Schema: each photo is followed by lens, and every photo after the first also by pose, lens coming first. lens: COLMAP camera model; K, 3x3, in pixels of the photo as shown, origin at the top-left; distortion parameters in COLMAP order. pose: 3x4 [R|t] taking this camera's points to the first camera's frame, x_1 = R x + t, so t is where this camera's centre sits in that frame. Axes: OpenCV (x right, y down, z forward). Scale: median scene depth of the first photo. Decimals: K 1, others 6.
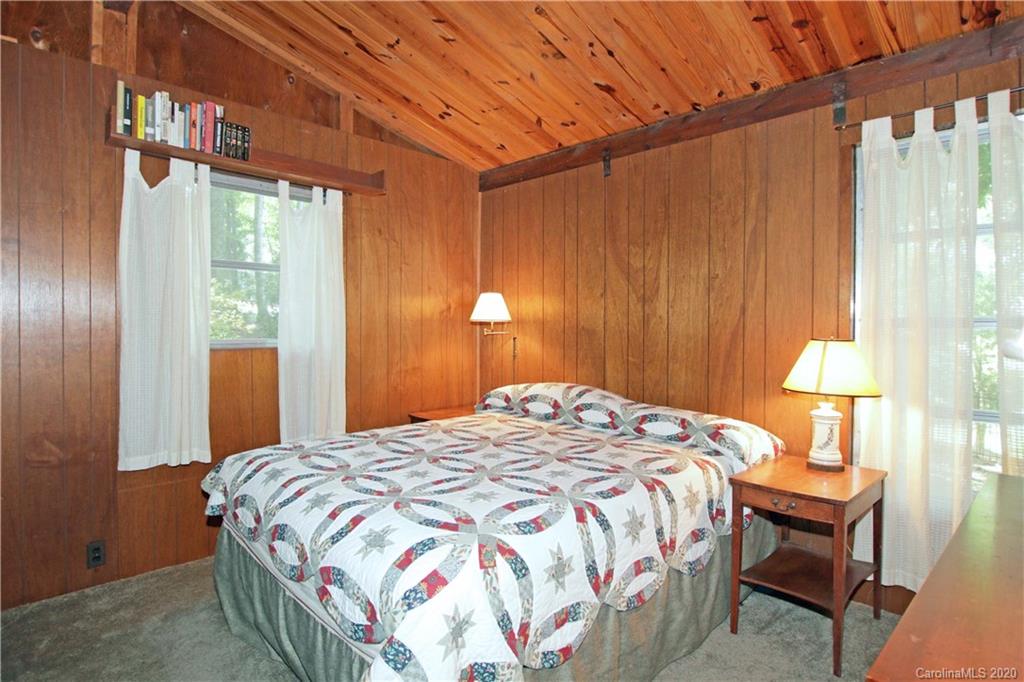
lens RADIAL K [[503.5, 0, 508.6], [0, 503.5, 348.5], [0, 0, 1]] dist [-0.025932, 0.001049]
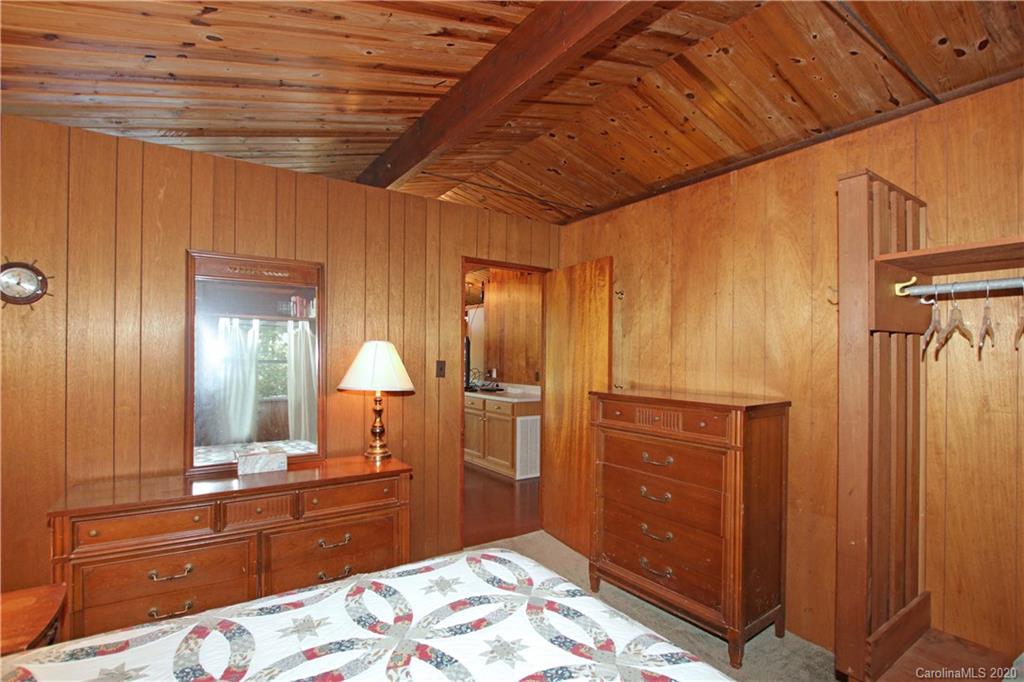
lens RADIAL K [[509.5, 0, 531.4], [0, 509.5, 363.6], [0, 0, 1]] dist [-0.019547, -0.000086]
pose [[-0.984406, -0.015769, 0.175204, -0.279935], [-0.004951, 0.998063, 0.062013, -0.137543], [-0.175842, 0.060179, -0.982577, 1.390640]]
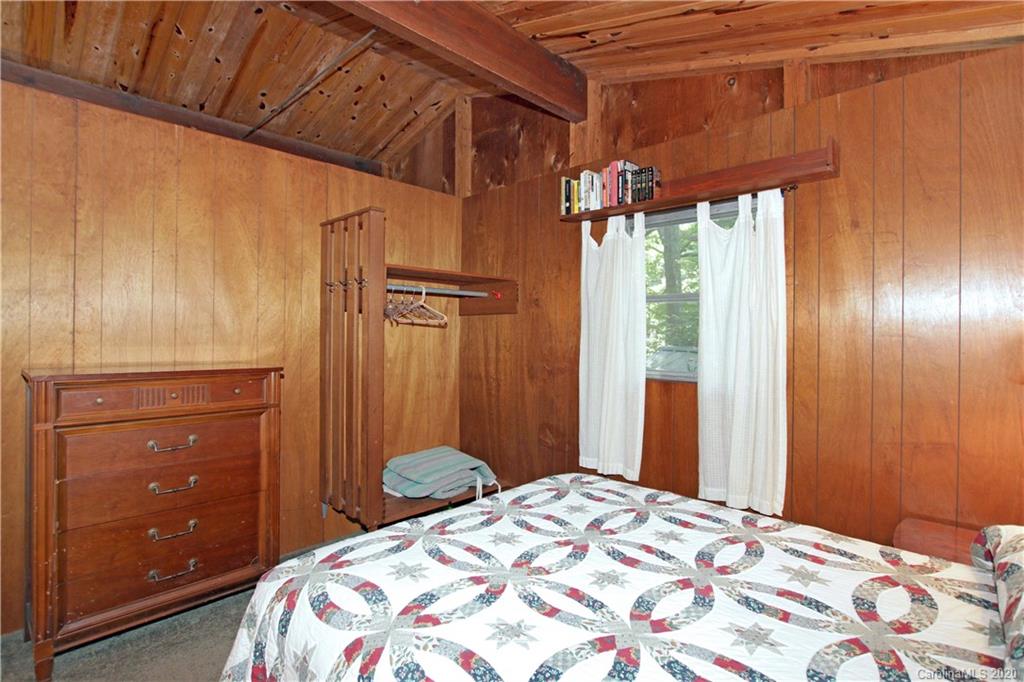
lens RADIAL K [[503.5, 0, 508.6], [0, 503.5, 348.5], [0, 0, 1]] dist [-0.025932, 0.001049]
pose [[0.024988, 0.027732, -0.999303, 0.603575], [-0.056336, 0.998066, 0.026289, -0.095548], [0.998099, 0.055640, 0.026502, 0.830624]]
